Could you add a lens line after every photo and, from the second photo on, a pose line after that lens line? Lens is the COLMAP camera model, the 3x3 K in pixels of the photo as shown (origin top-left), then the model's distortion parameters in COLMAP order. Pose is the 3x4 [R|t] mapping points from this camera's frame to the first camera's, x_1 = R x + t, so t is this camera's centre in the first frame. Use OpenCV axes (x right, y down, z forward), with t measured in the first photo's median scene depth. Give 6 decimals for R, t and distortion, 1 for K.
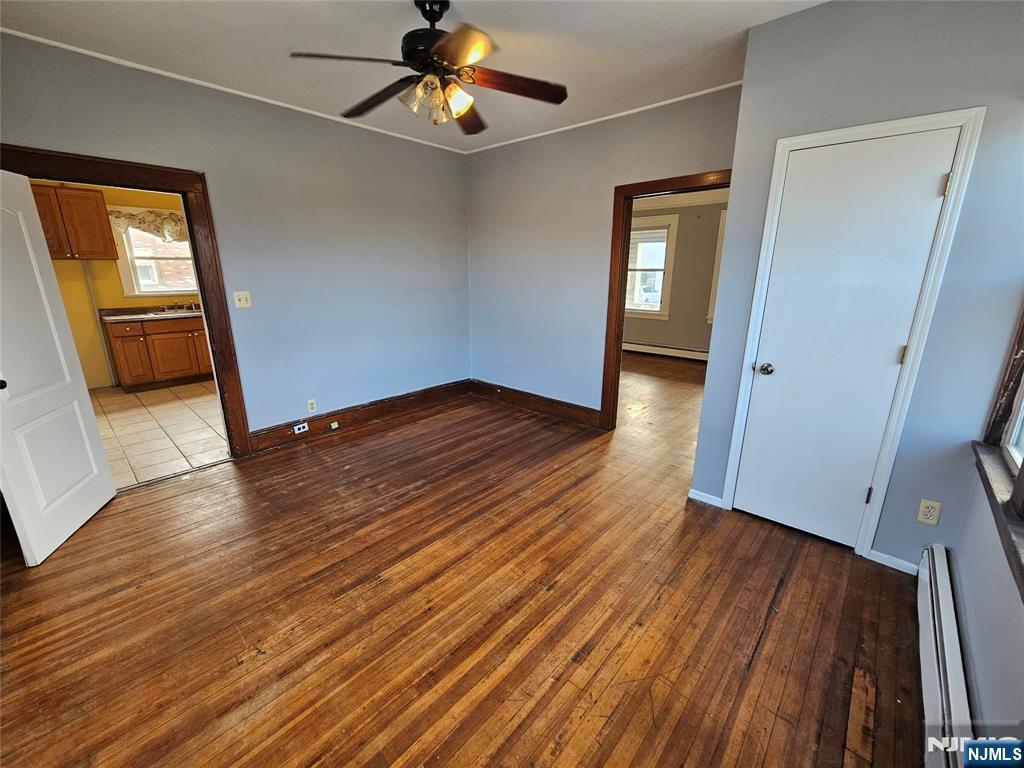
lens RADIAL K [[420.9, 0, 512.5], [0, 420.9, 383.7], [0, 0, 1]] dist [-0.000628, 0.000724]
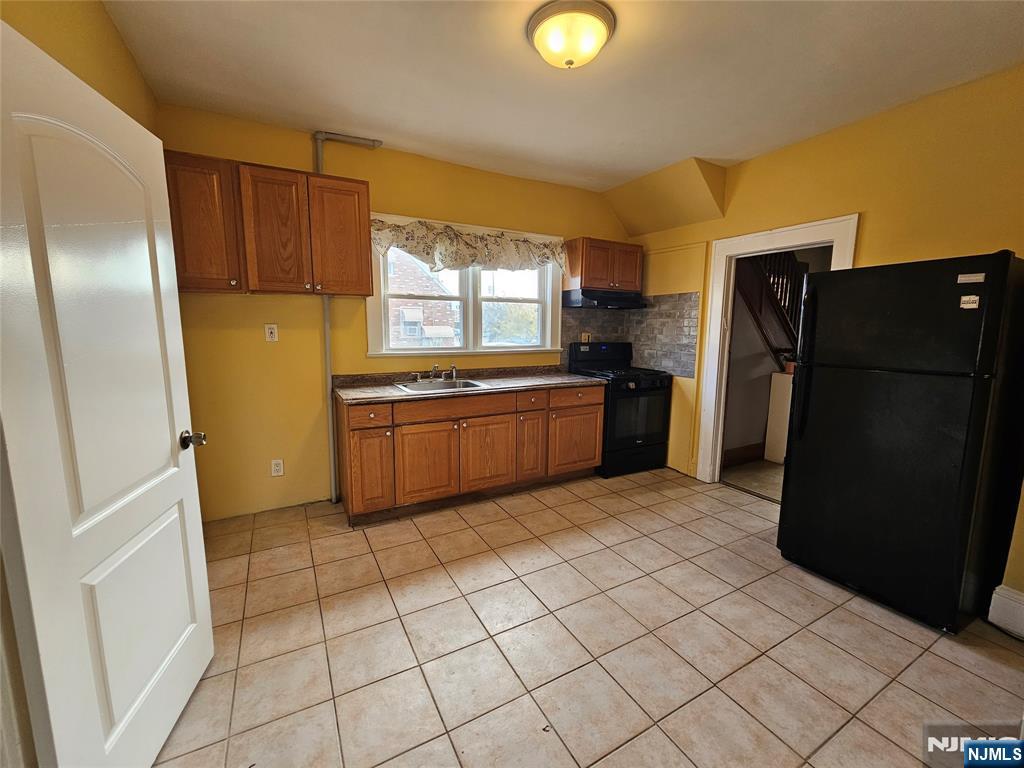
lens RADIAL K [[420.9, 0, 512.5], [0, 420.9, 383.7], [0, 0, 1]] dist [-0.000628, 0.000724]
pose [[0.946890, 0.052979, -0.317164, -0.497439], [-0.093381, 0.989133, -0.113563, -0.110978], [0.307700, 0.137149, 0.941547, 0.465875]]
